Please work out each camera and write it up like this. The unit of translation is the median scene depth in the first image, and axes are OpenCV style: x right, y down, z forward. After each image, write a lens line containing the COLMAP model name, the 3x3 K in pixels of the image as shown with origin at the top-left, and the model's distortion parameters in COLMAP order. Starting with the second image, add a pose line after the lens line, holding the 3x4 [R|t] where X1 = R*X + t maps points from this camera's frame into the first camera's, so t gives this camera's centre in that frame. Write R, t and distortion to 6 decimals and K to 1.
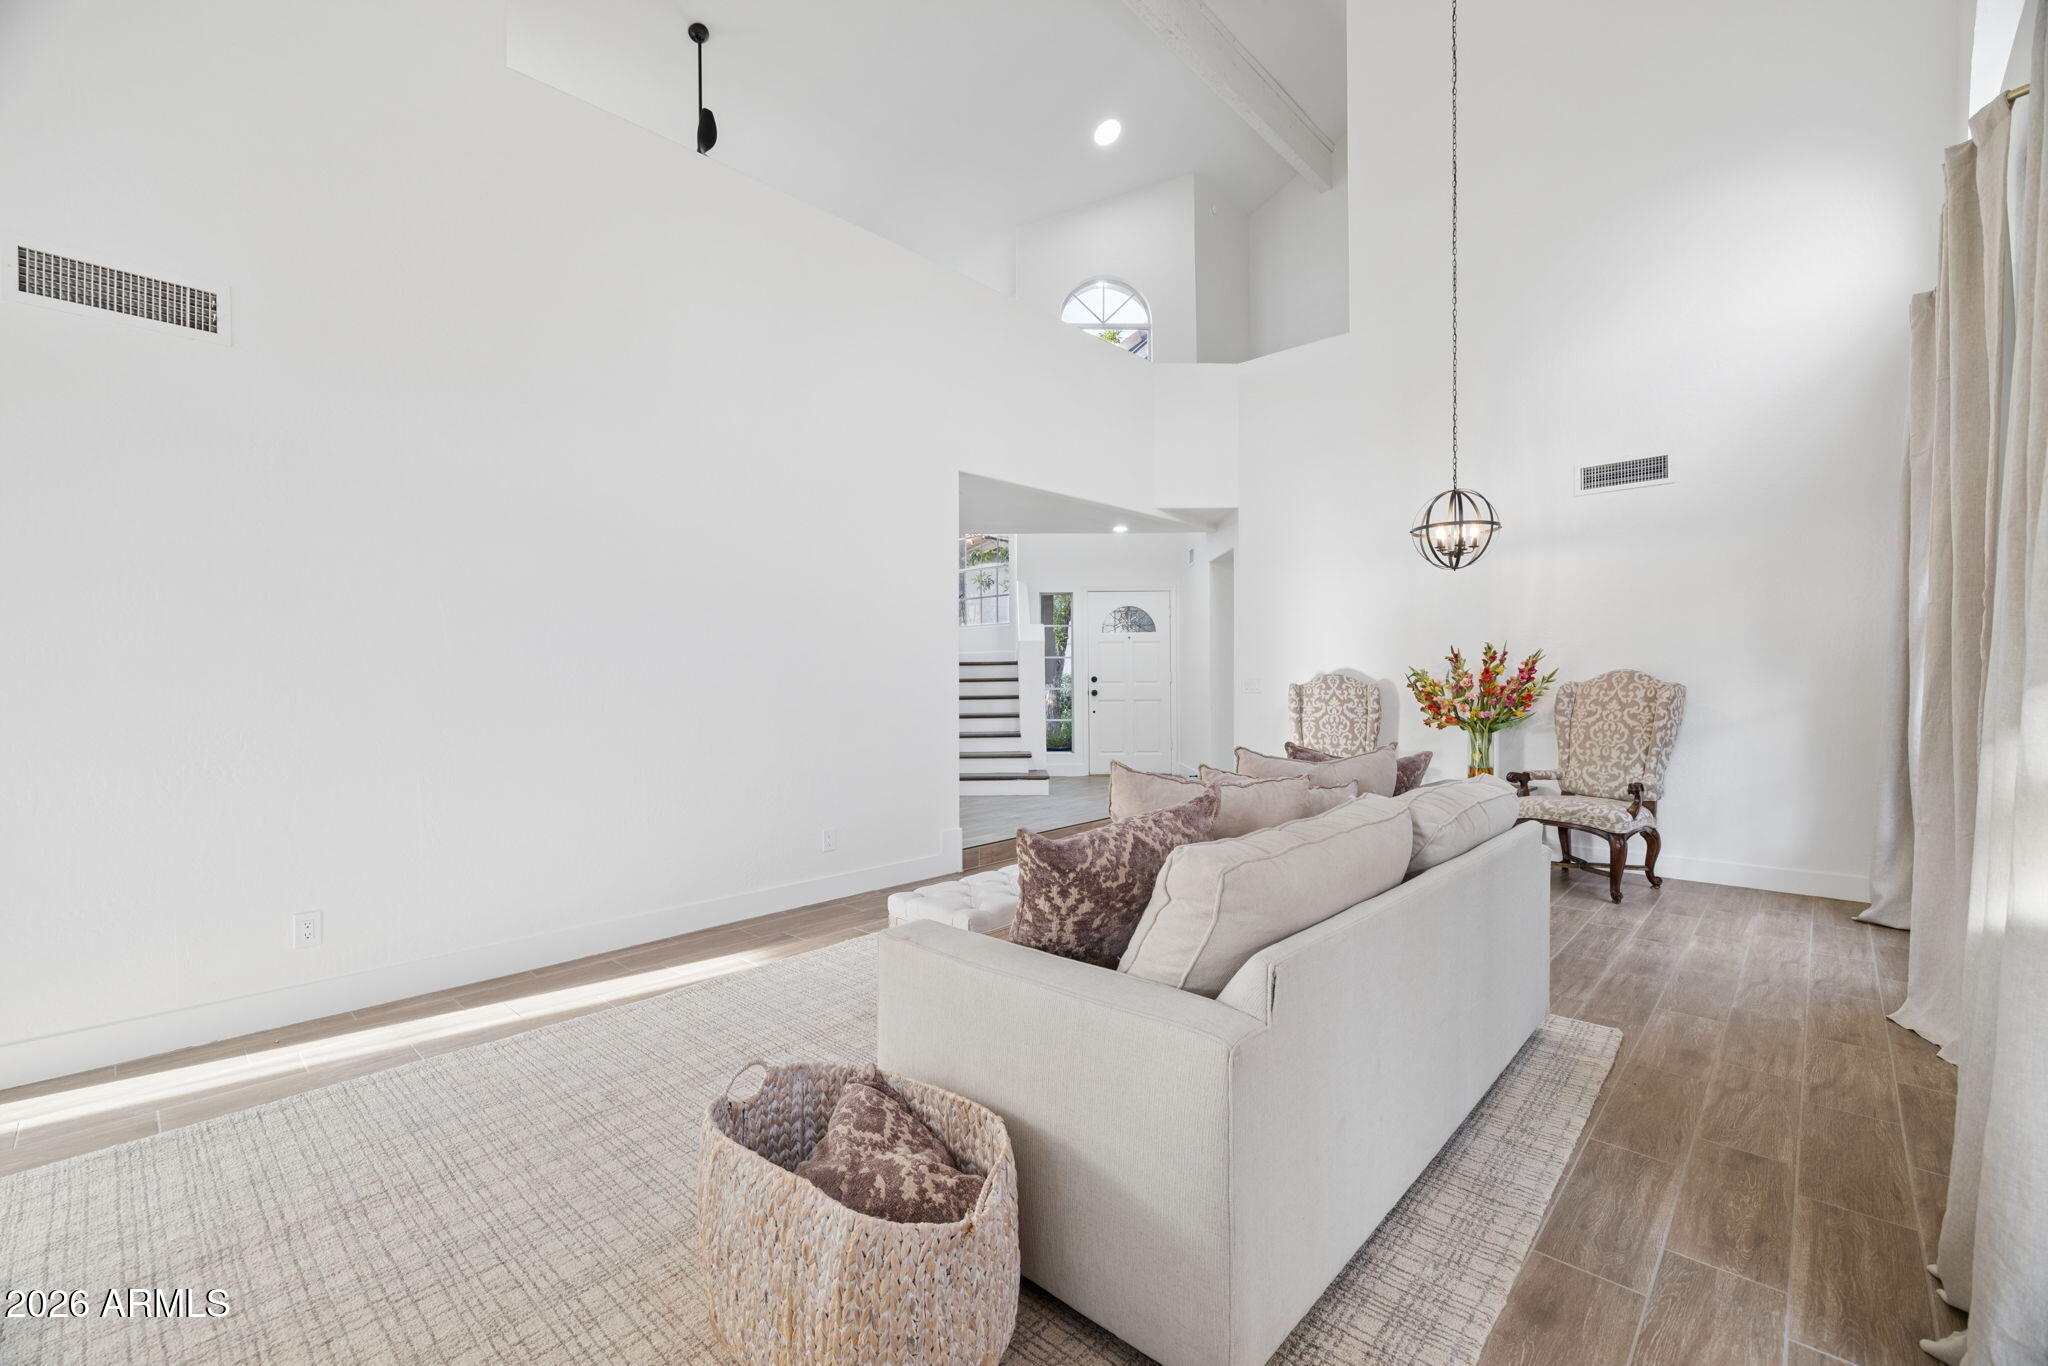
lens RADIAL K [[857.9, 0, 1021.4], [0, 857.9, 686.9], [0, 0, 1]] dist [-0.002005, -0.001941]
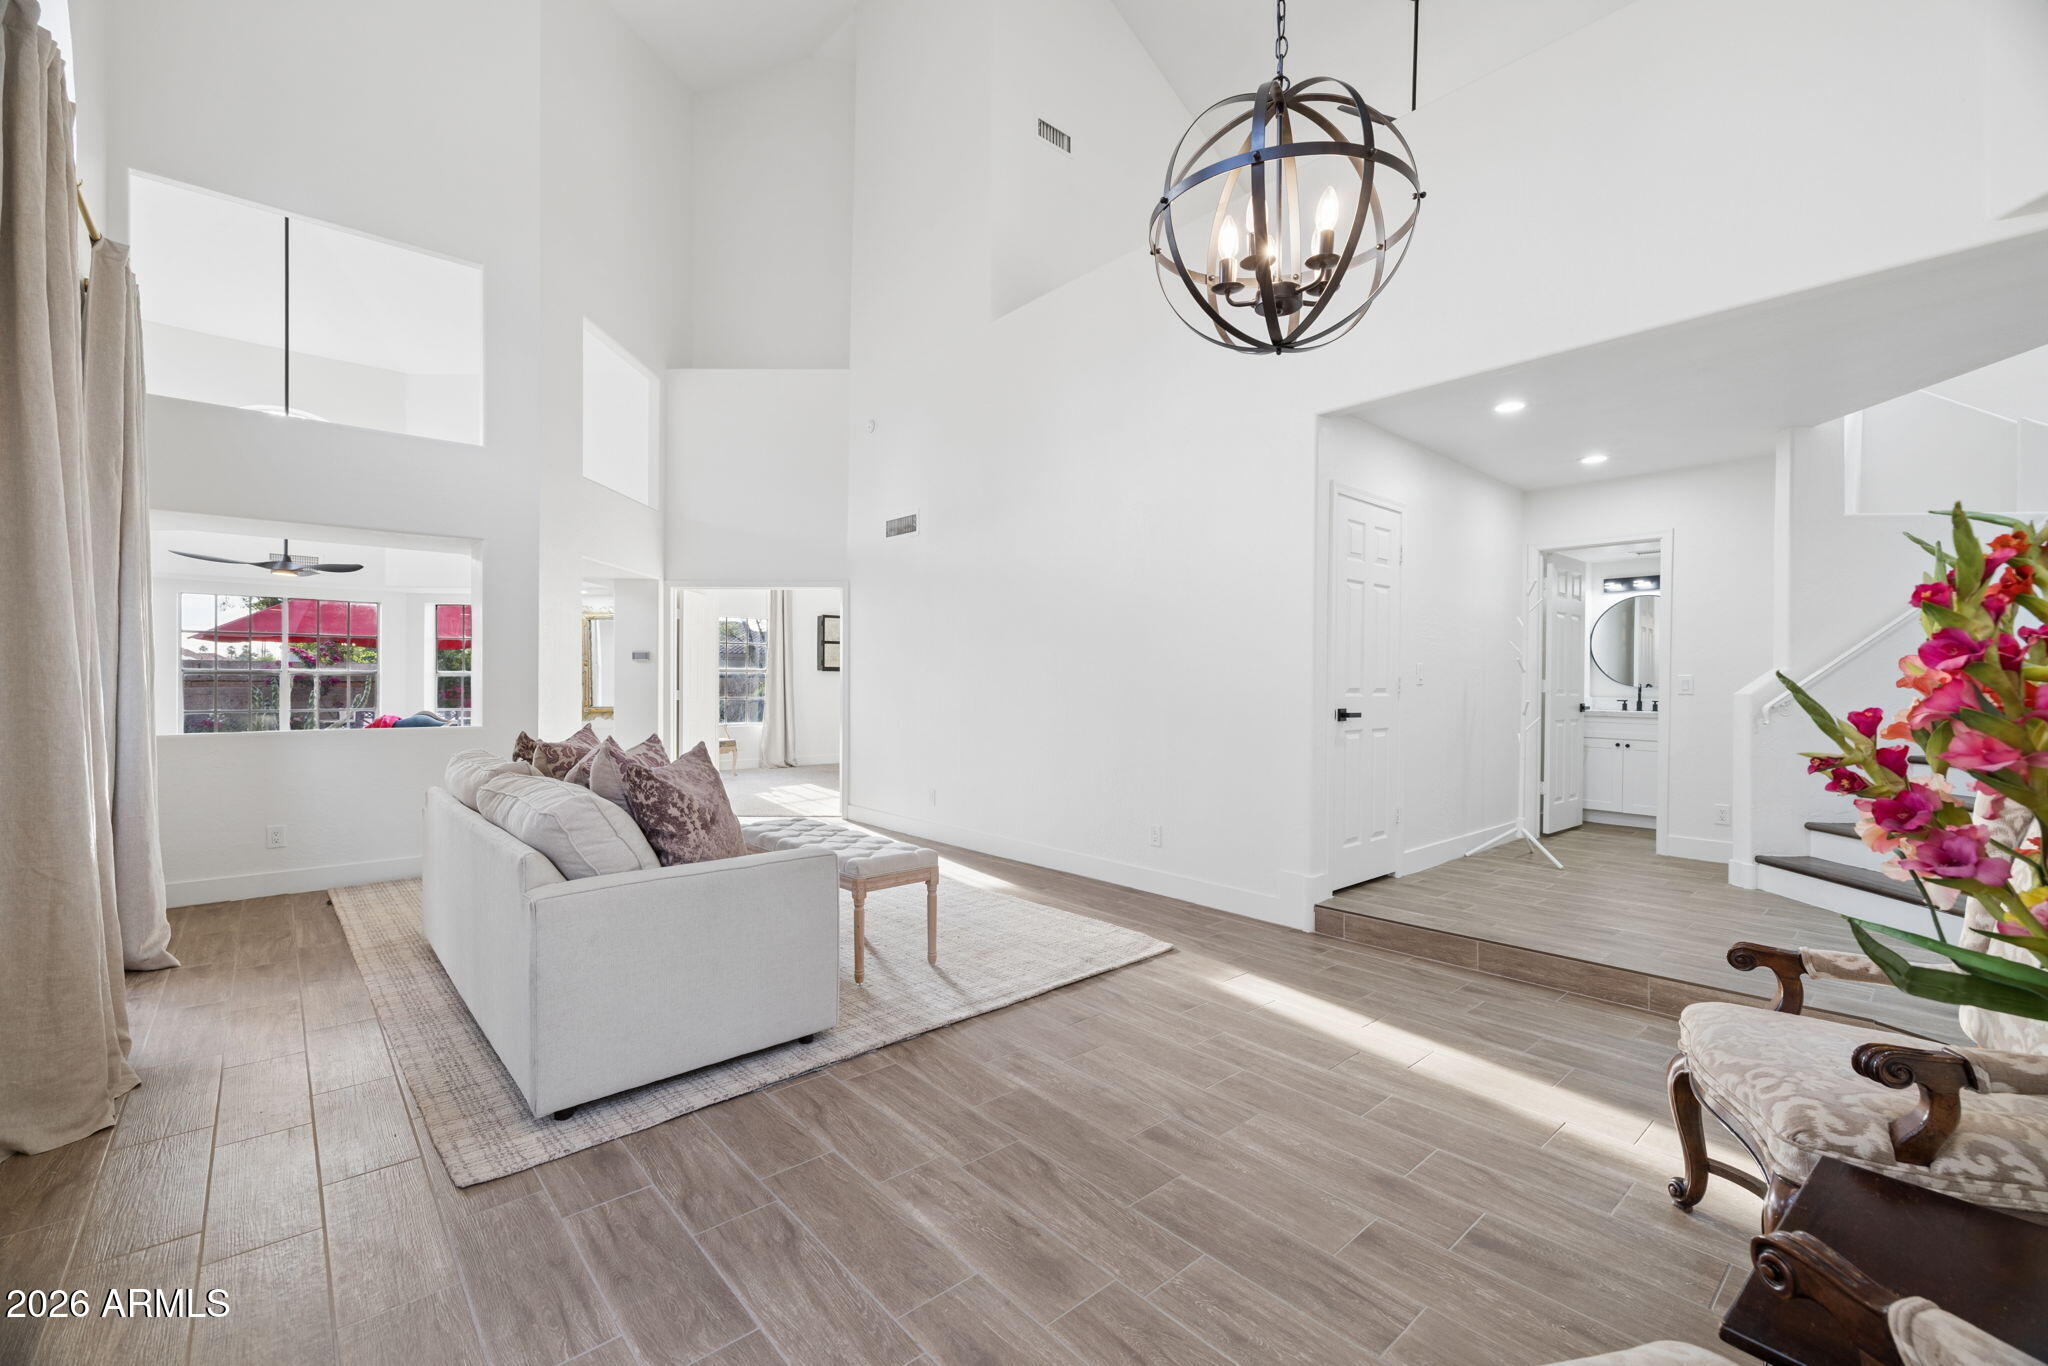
lens RADIAL K [[857.9, 0, 1022.0], [0, 857.9, 684.4], [0, 0, 1]] dist [-0.002005, -0.001941]
pose [[-0.097882, 0.004372, -0.995188, 1.119462], [-0.012728, 0.999903, 0.005644, -0.012741], [0.995117, 0.013220, -0.097817, 1.260963]]
